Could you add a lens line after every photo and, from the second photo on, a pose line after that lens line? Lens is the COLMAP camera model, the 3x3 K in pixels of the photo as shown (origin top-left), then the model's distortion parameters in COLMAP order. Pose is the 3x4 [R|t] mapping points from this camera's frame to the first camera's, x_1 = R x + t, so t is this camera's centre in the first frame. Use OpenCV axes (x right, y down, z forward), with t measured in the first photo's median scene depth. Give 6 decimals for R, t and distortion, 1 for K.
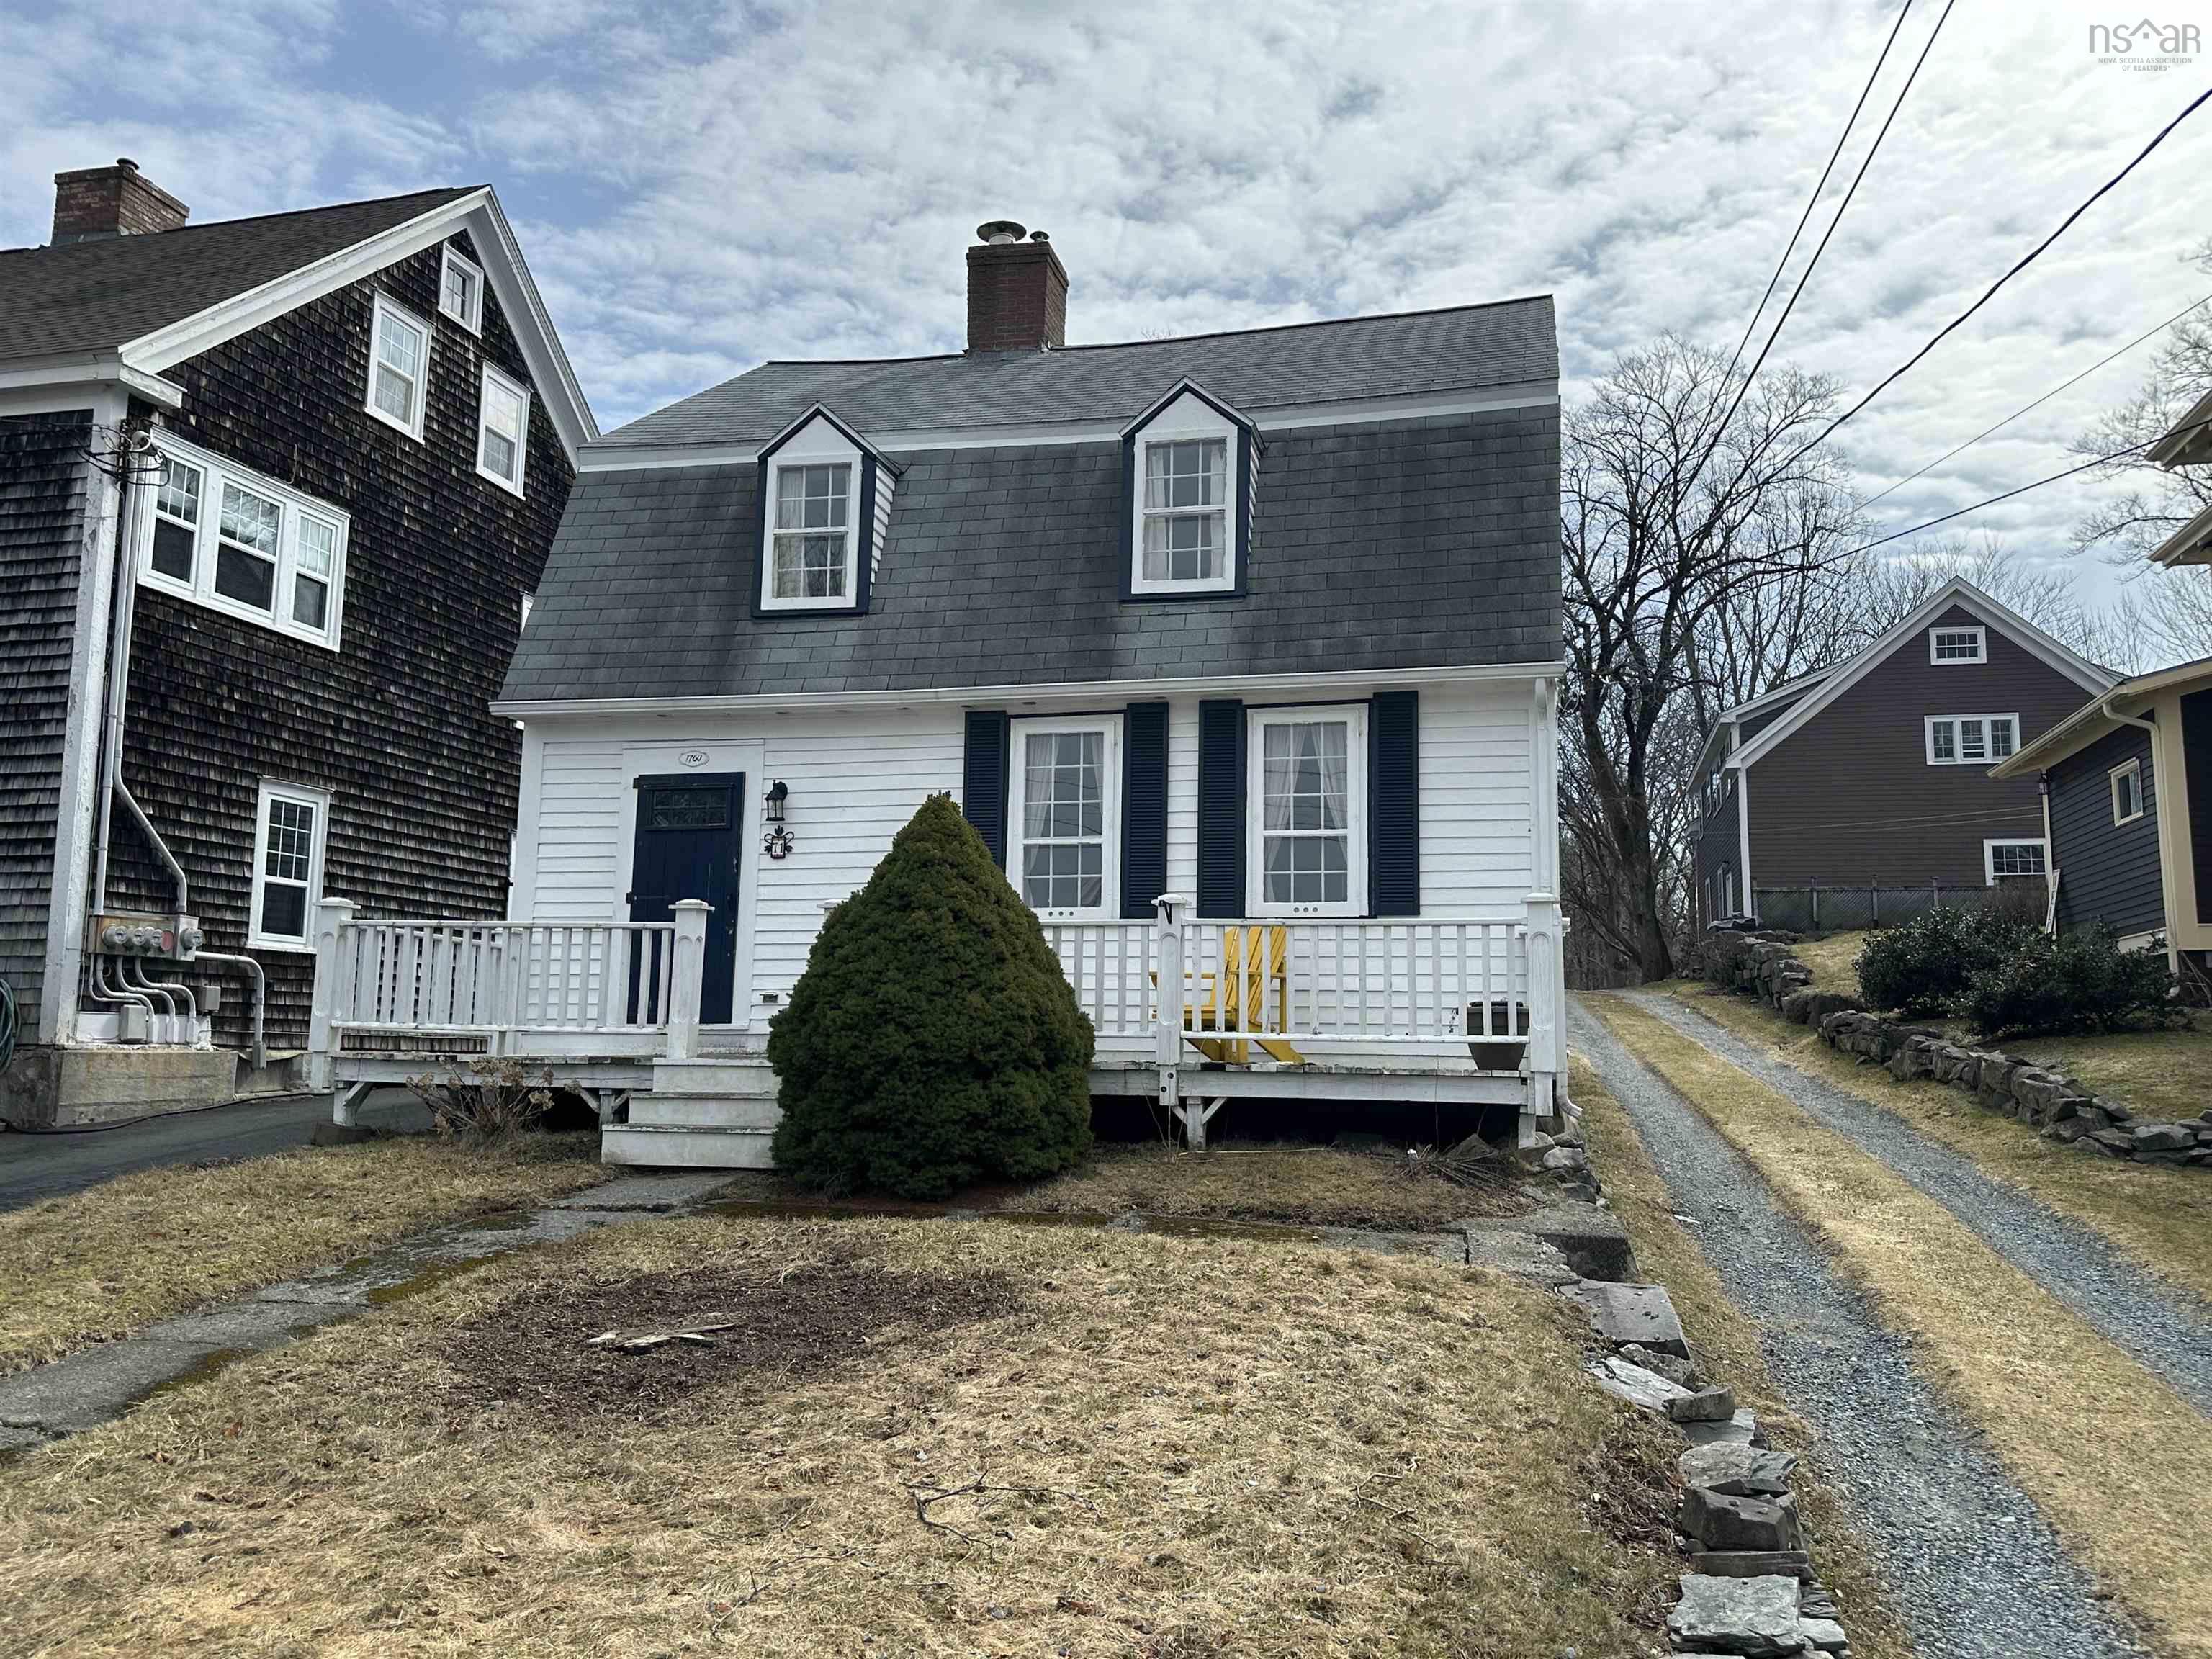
lens RADIAL K [[1751.0, 0, 1235.2], [0, 1751.0, 819.2], [0, 0, 1]] dist [0.000311, -0.007493]
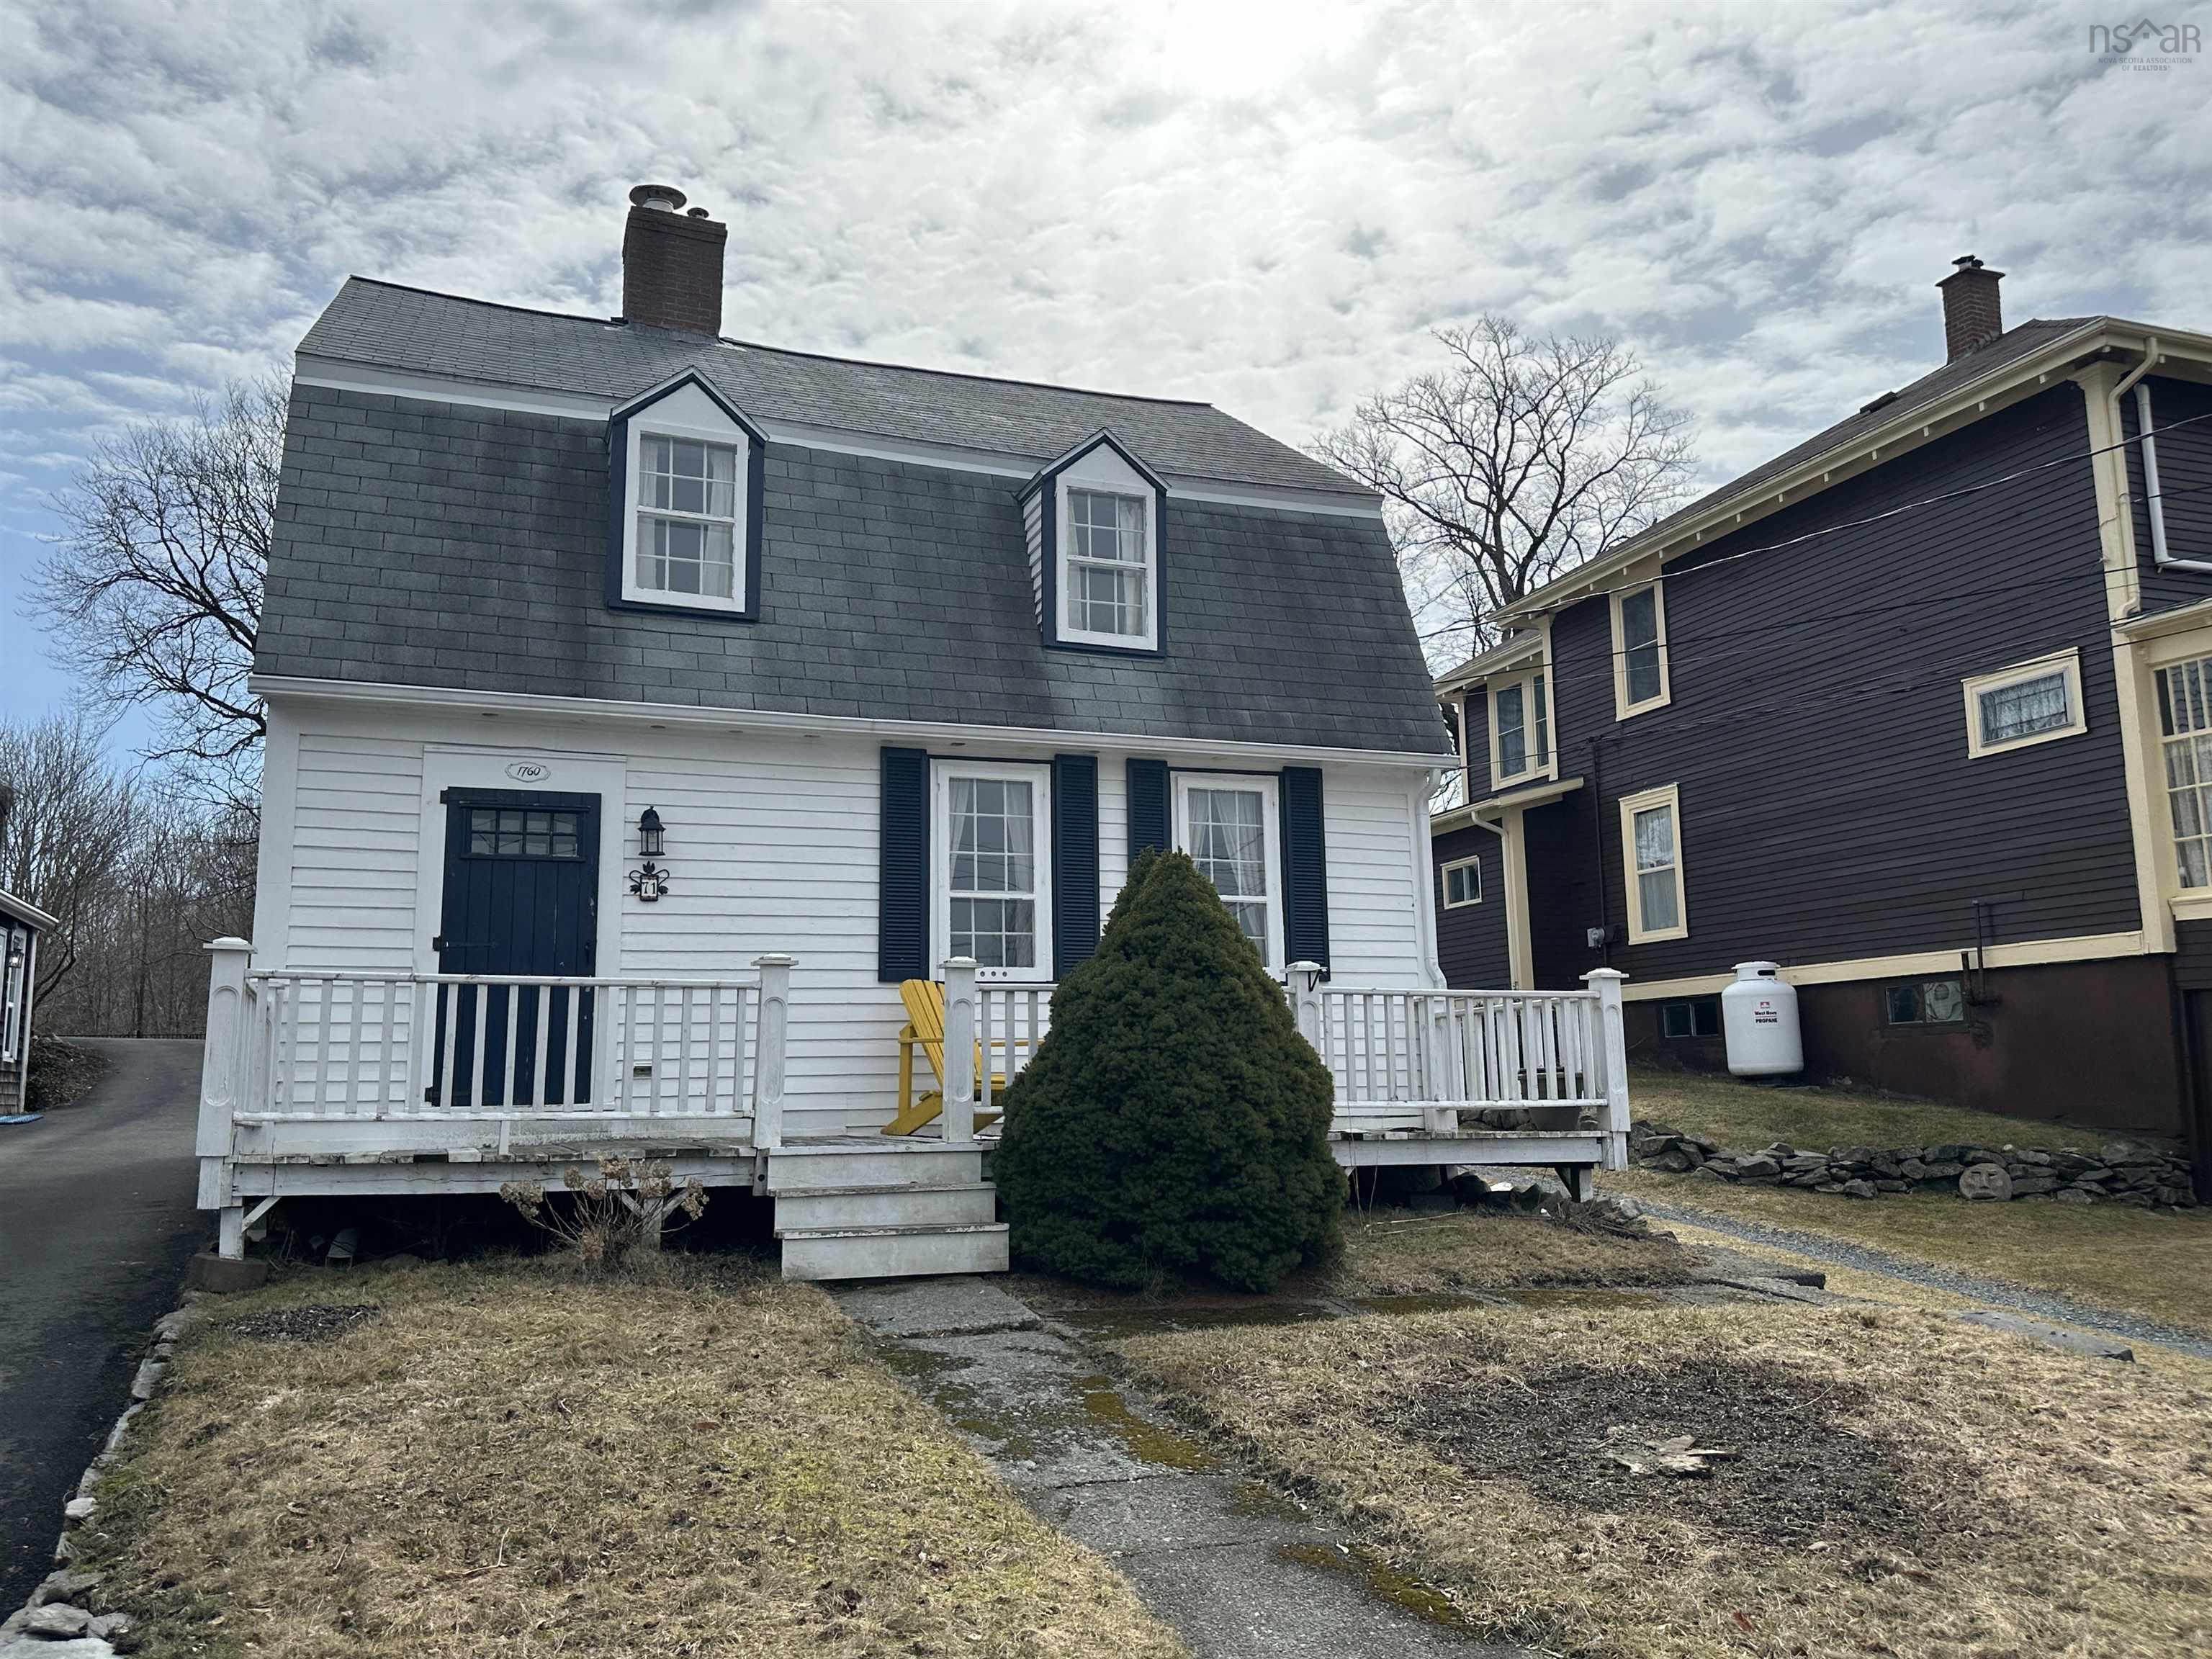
lens RADIAL K [[1751.0, 0, 1207.4], [0, 1751.0, 786.8], [0, 0, 1]] dist [0.000311, -0.007493]
pose [[0.814517, 0.076903, 0.575020, -0.518728], [-0.051369, 0.996842, -0.060553, 0.005035], [-0.577861, 0.019783, 0.815896, 0.164121]]
